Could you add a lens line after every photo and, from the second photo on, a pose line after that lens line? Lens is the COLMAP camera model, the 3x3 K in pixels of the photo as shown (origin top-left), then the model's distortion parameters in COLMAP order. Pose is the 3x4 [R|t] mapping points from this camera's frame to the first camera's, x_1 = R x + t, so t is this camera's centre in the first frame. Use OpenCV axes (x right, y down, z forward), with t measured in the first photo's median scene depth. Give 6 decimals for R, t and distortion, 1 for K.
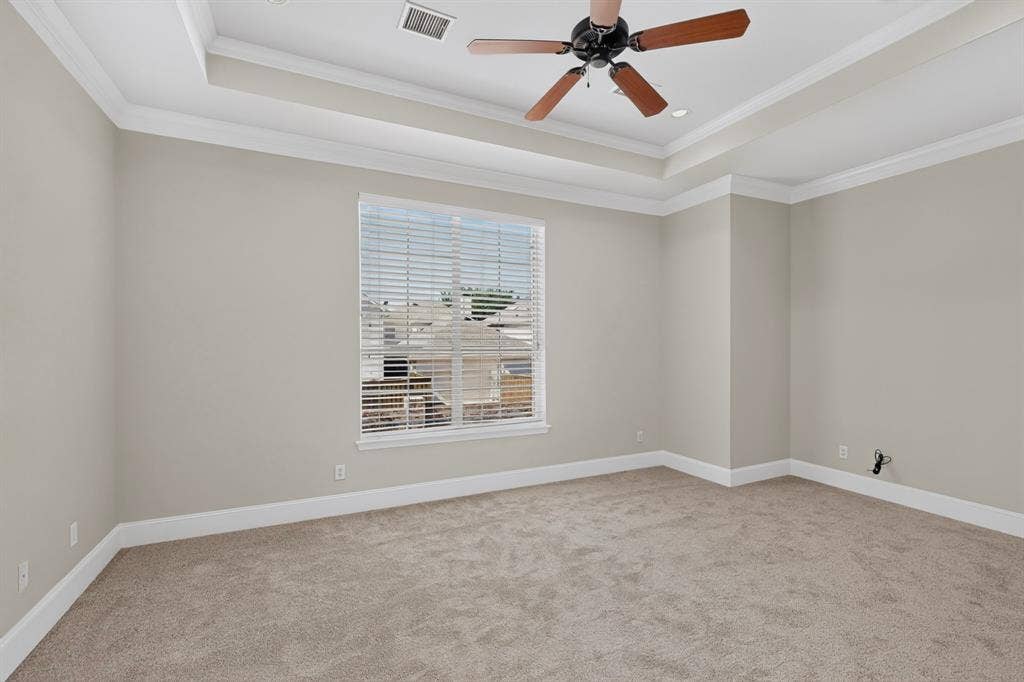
lens RADIAL K [[447.4, 0, 513.3], [0, 447.4, 341.2], [0, 0, 1]] dist [0.003681, -0.000059]
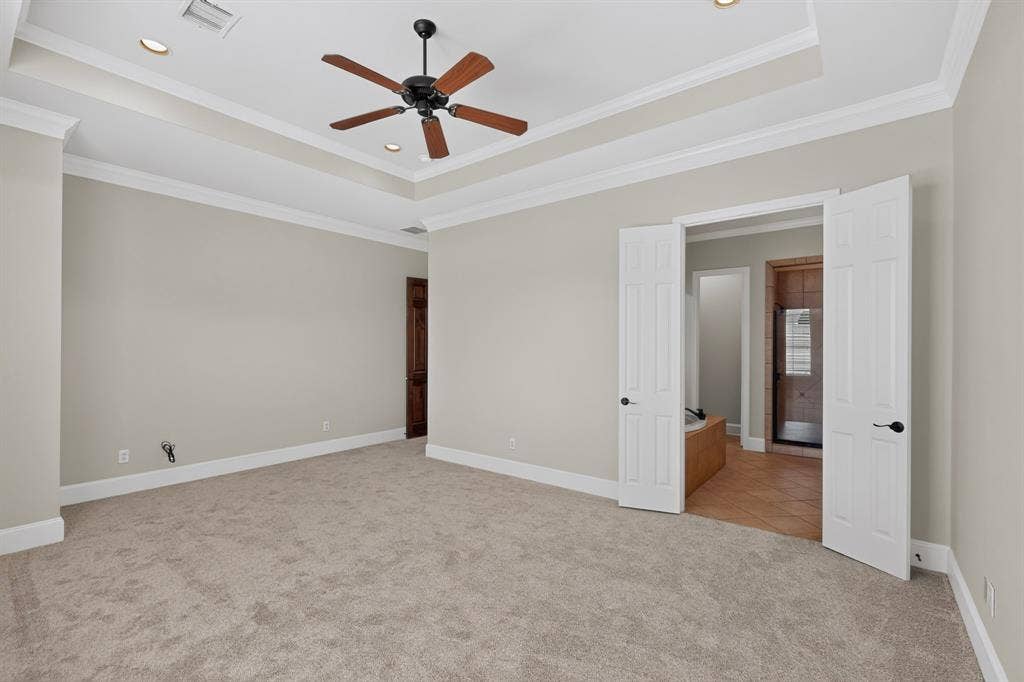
lens RADIAL K [[447.4, 0, 511.0], [0, 447.4, 345.5], [0, 0, 1]] dist [0.003681, -0.000059]
pose [[-0.454513, 0.001472, 0.890739, -0.656133], [-0.006896, 0.999963, -0.005171, 0.008625], [-0.890714, -0.008493, -0.454486, 0.894354]]
